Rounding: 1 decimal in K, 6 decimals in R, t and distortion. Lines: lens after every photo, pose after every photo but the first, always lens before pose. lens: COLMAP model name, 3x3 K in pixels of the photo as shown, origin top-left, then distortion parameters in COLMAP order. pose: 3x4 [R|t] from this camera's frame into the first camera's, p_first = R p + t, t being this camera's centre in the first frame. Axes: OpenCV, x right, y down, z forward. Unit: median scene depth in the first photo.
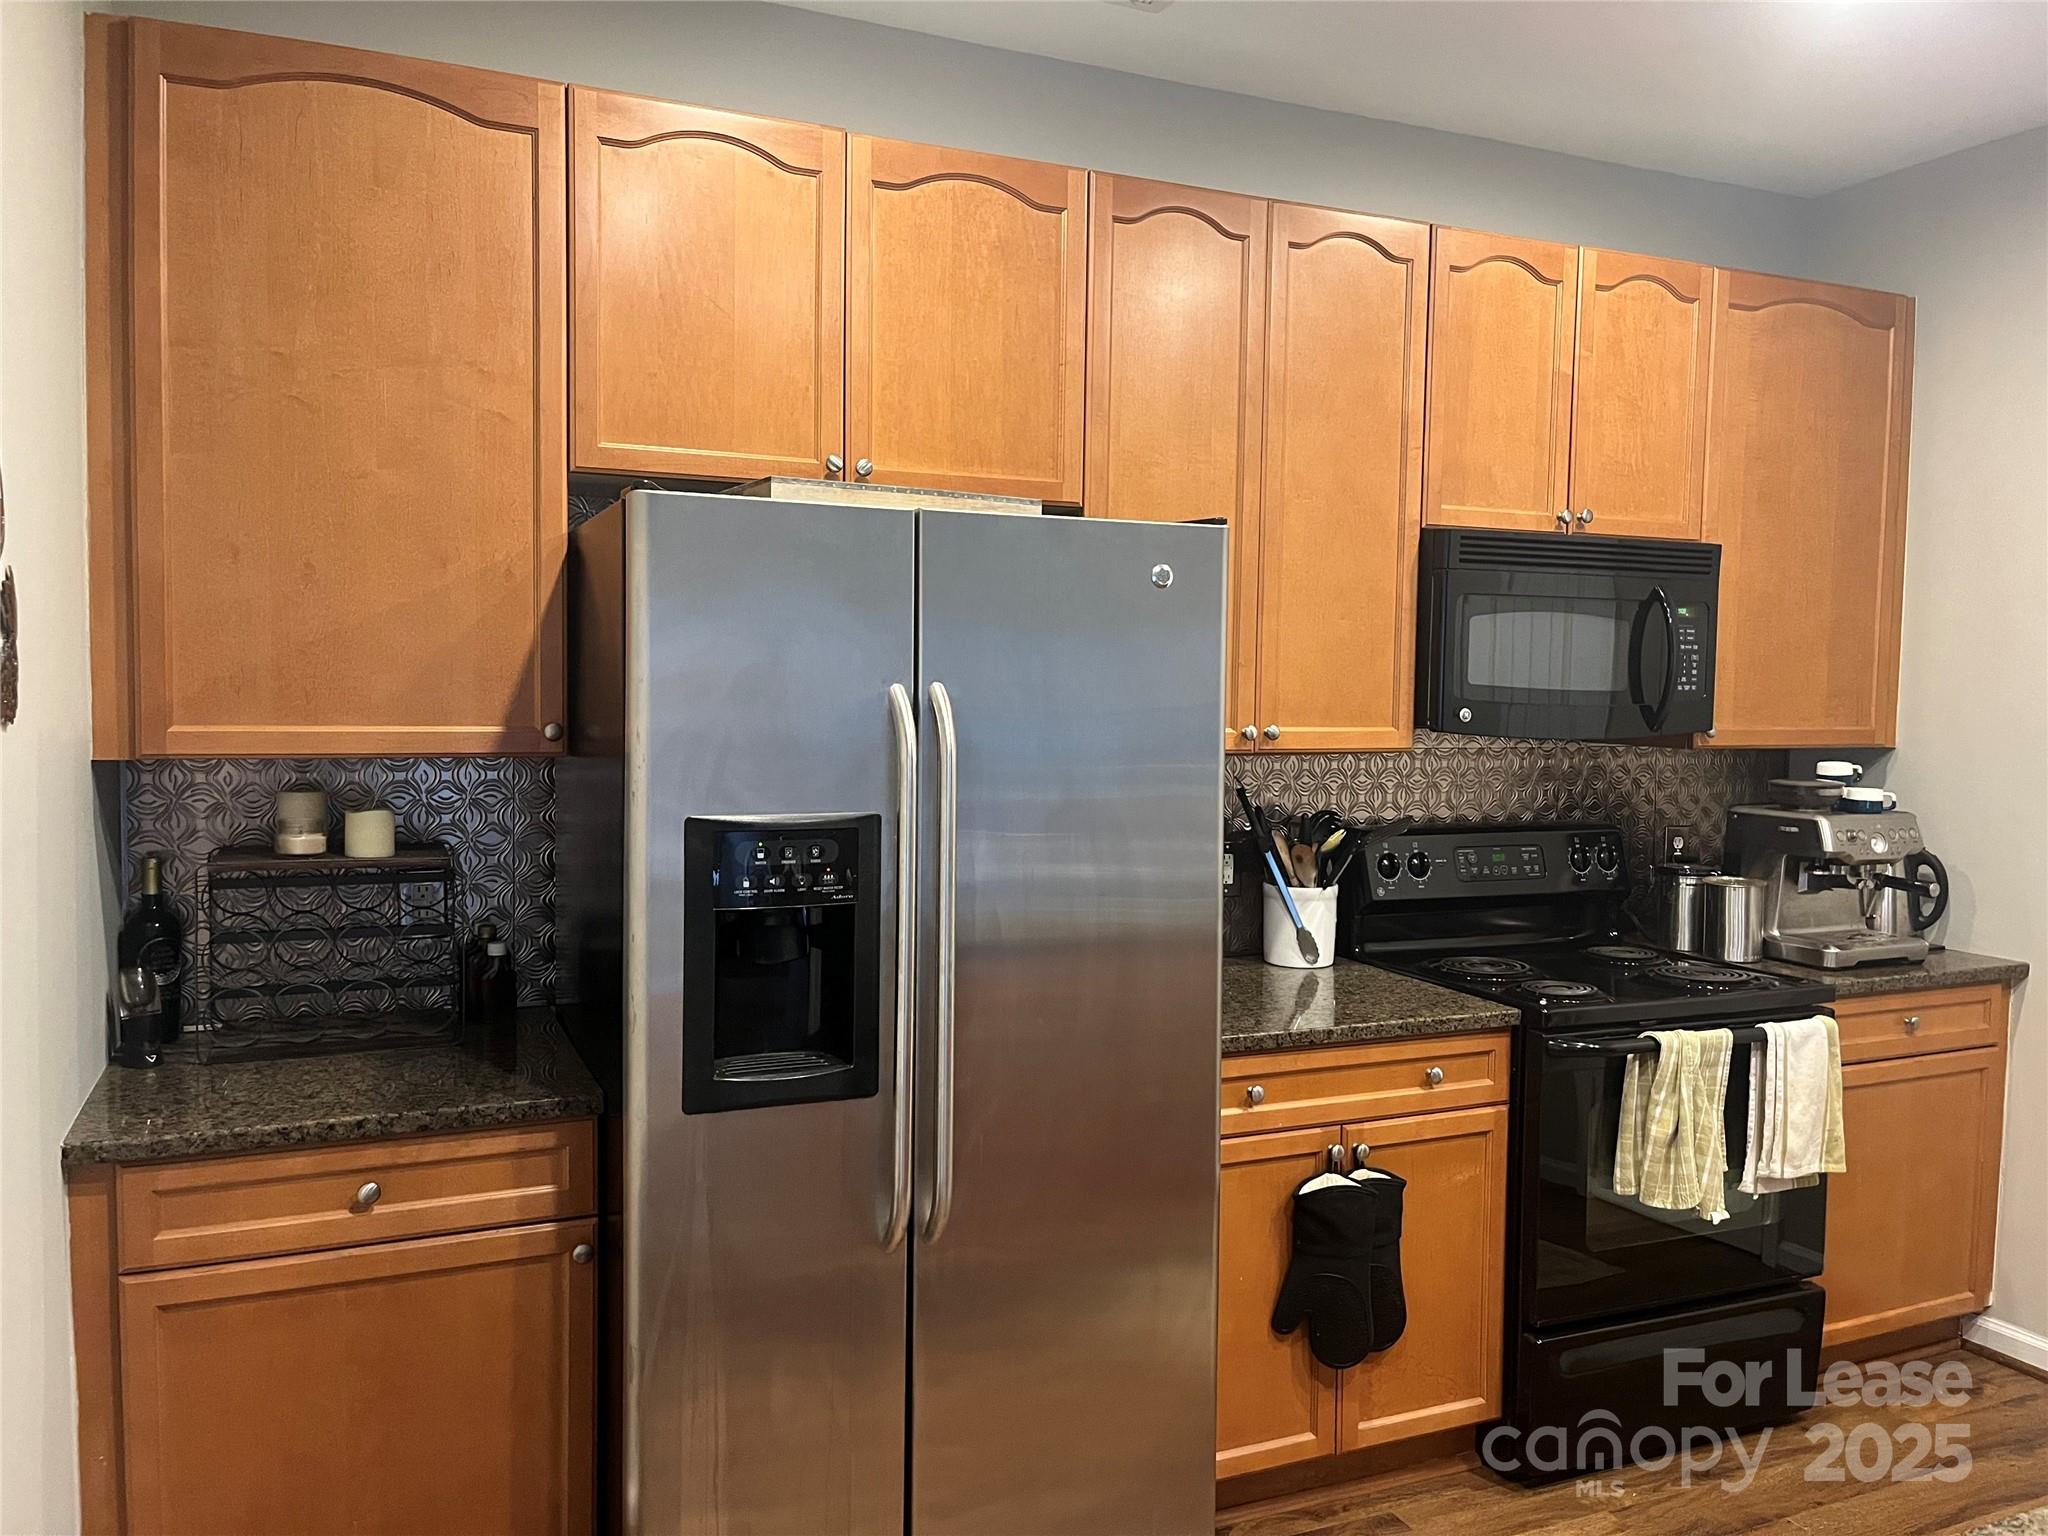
lens RADIAL K [[1569.7, 0, 1015.9], [0, 1569.7, 760.8], [0, 0, 1]] dist [0.052477, -0.064118]
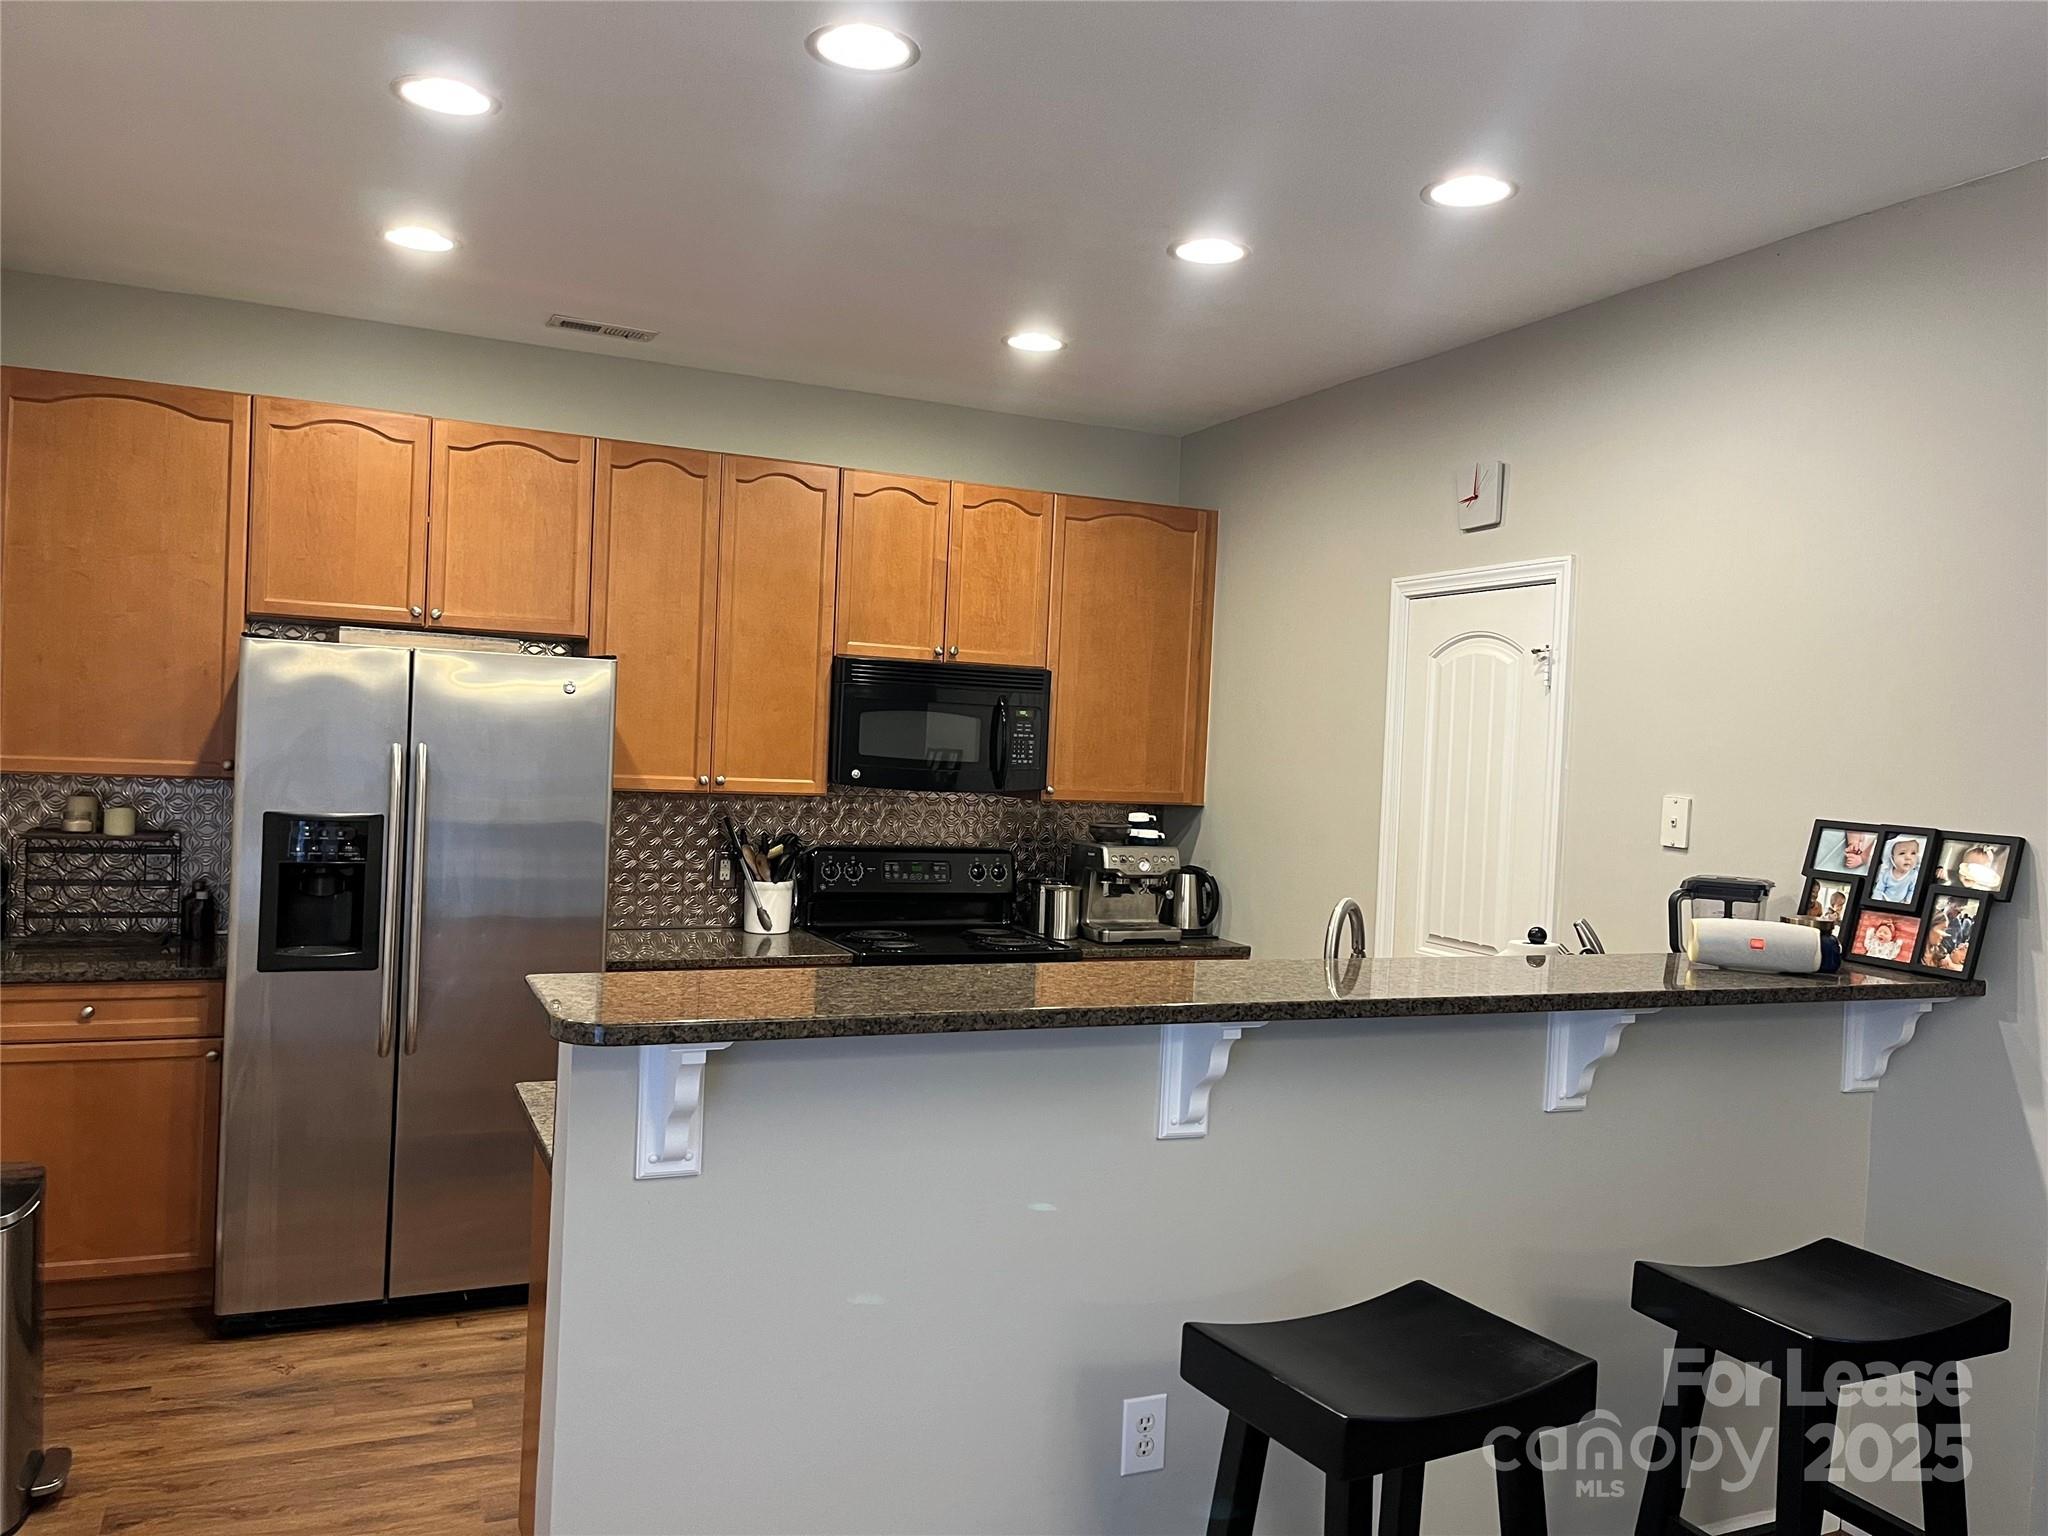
lens RADIAL K [[1569.7, 0, 1042.1], [0, 1569.7, 771.8], [0, 0, 1]] dist [0.052477, -0.064118]
pose [[0.999325, 0.029980, 0.021238, 0.445979], [-0.029254, 0.999003, -0.033723, 0.017029], [-0.022228, 0.033079, 0.999206, -0.597821]]
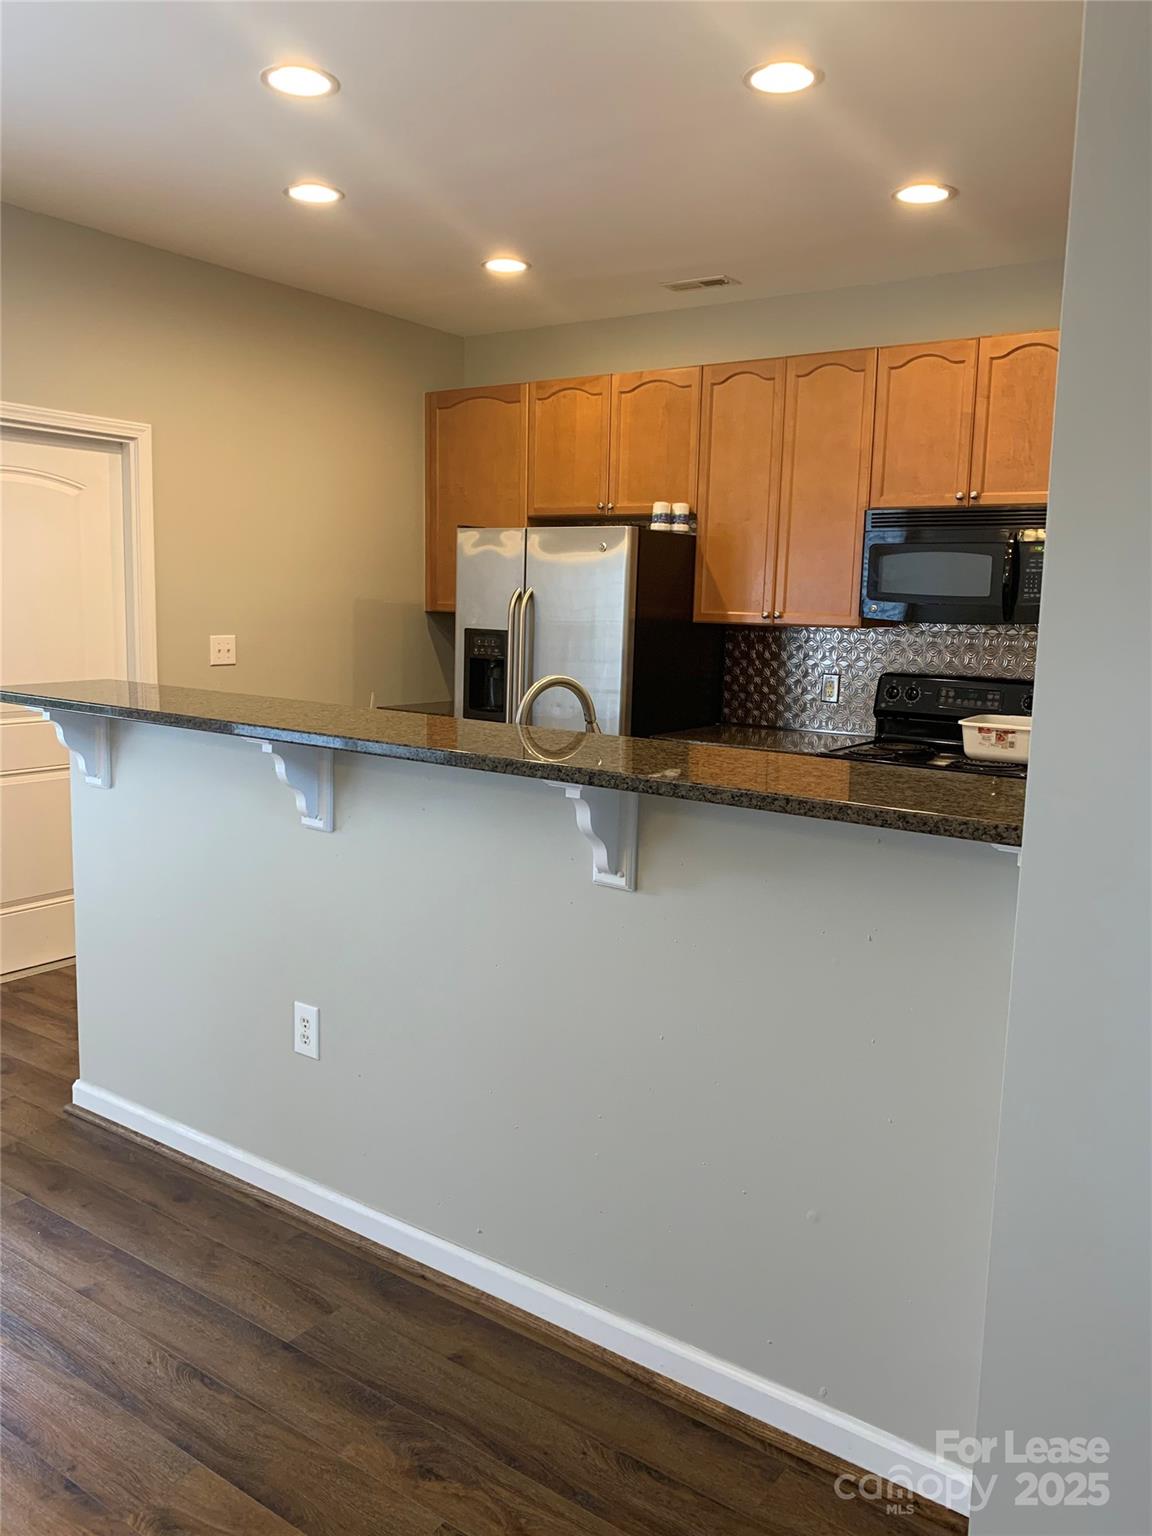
lens RADIAL K [[1177.3, 0, 581.3], [0, 1177.3, 764.5], [0, 0, 1]] dist [0.052477, -0.064118]
pose [[0.514178, 0.122019, -0.848959, 1.359279], [-0.063710, 0.992528, 0.104067, 0.032239], [0.855314, 0.000578, 0.518110, -0.042069]]
